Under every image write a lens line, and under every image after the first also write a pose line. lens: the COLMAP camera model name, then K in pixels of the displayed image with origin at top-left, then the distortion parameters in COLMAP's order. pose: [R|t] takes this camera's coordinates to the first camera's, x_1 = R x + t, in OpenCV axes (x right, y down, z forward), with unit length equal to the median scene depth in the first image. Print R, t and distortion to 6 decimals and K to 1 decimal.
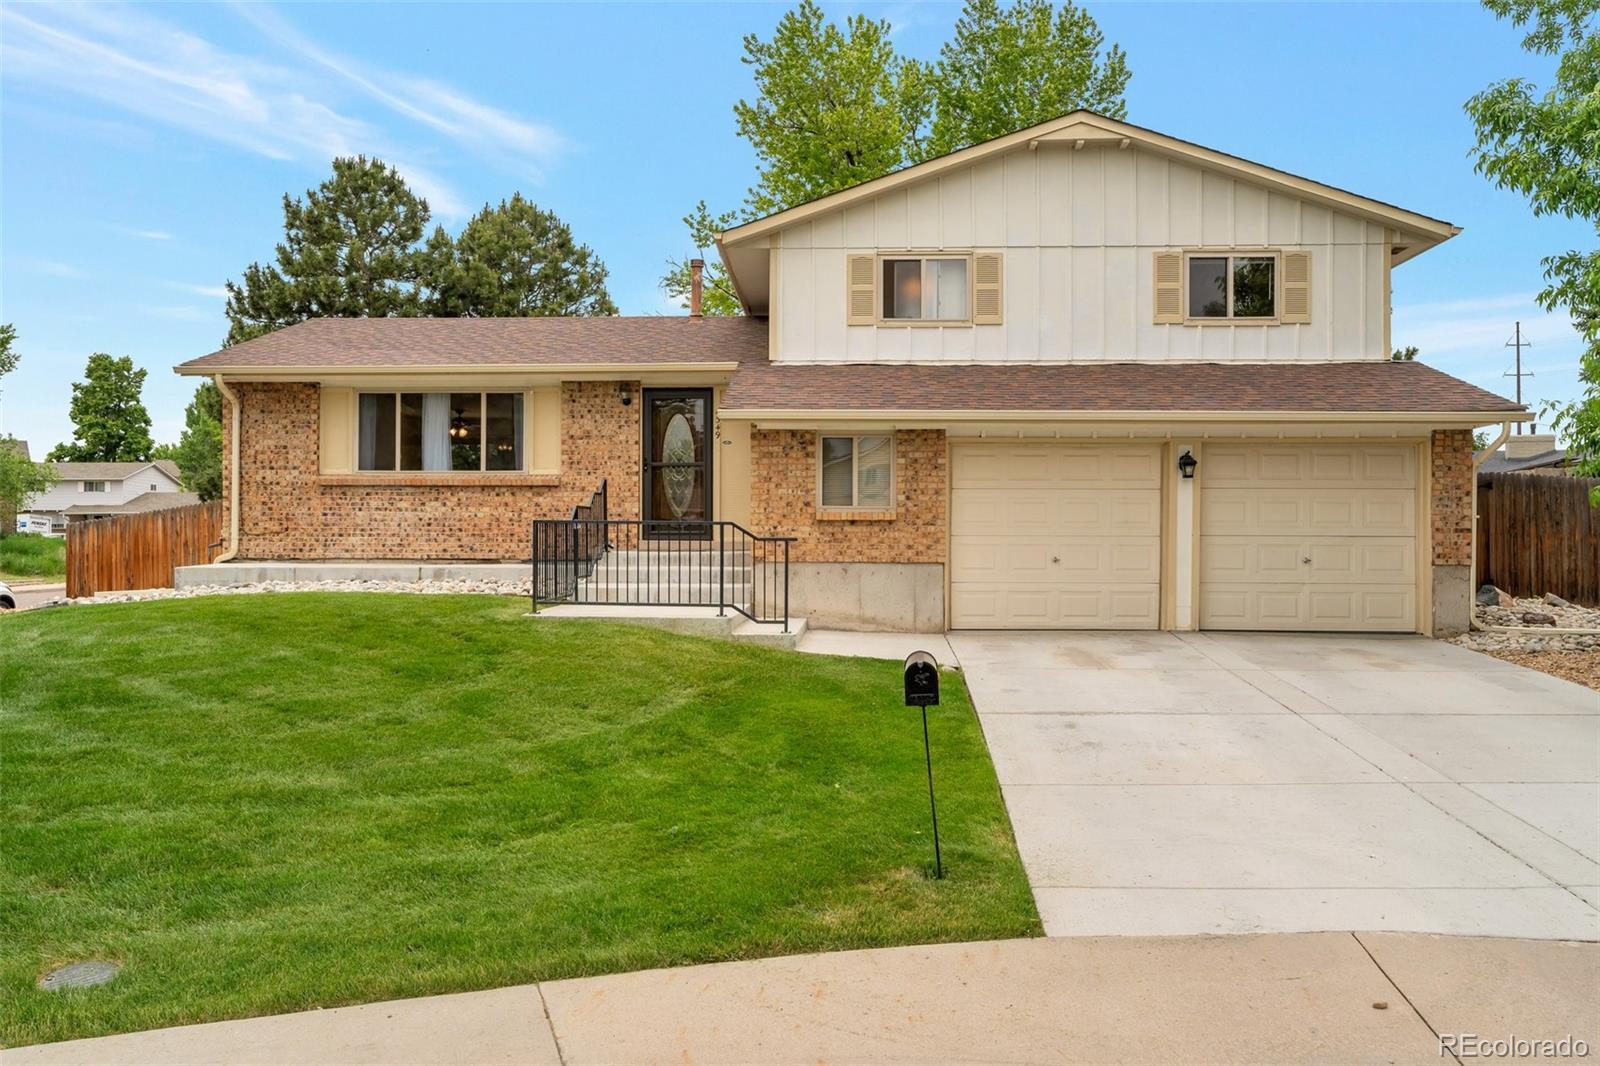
lens RADIAL K [[1254.8, 0, 791.7], [0, 1254.8, 530.5], [0, 0, 1]] dist [0.006432, 0.007462]
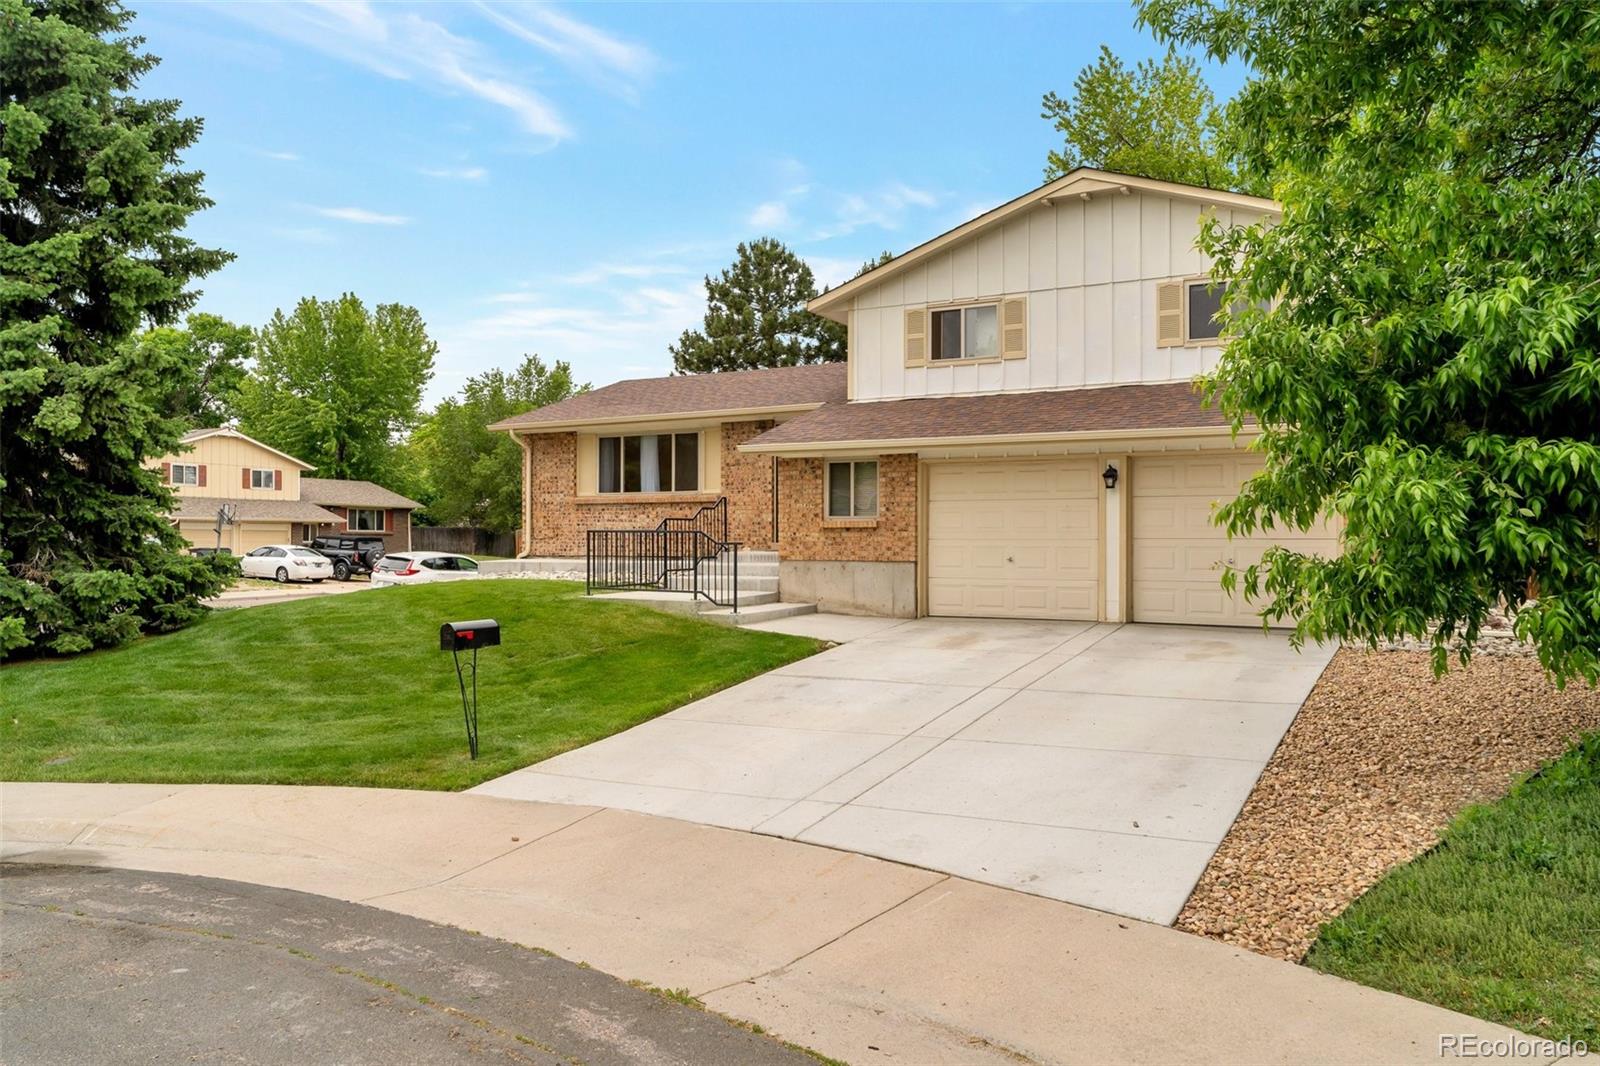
lens RADIAL K [[1144.0, 0, 805.5], [0, 1144.0, 527.9], [0, 0, 1]] dist [0.005279, 0.000586]
pose [[0.899730, -0.007249, -0.436388, 0.422566], [0.007034, 0.999973, -0.002107, -0.004703], [0.436391, -0.001174, 0.899756, -0.047764]]
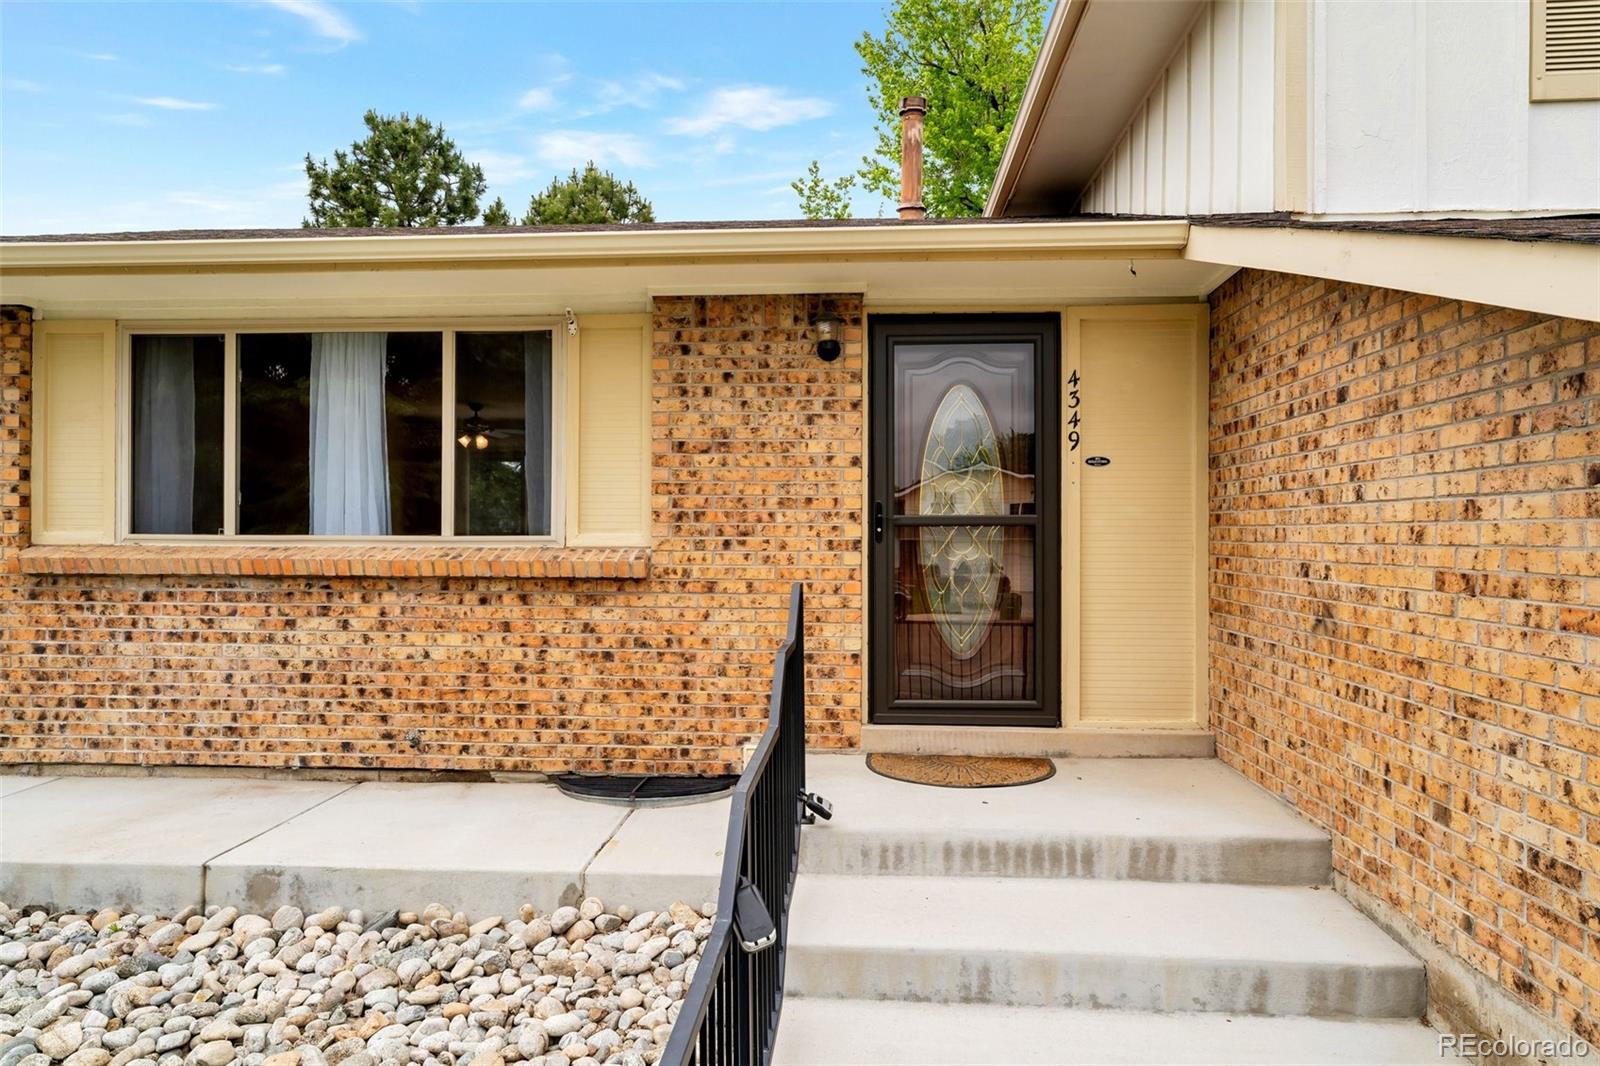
lens RADIAL K [[1022.1, 0, 803.7], [0, 1022.1, 536.4], [0, 0, 1]] dist [0.001201, 0.003930]
pose [[0.999731, 0.000736, -0.023202, -0.131145], [-0.000541, 0.999965, 0.008405, -0.050396], [0.023208, -0.008390, 0.999695, 0.695863]]
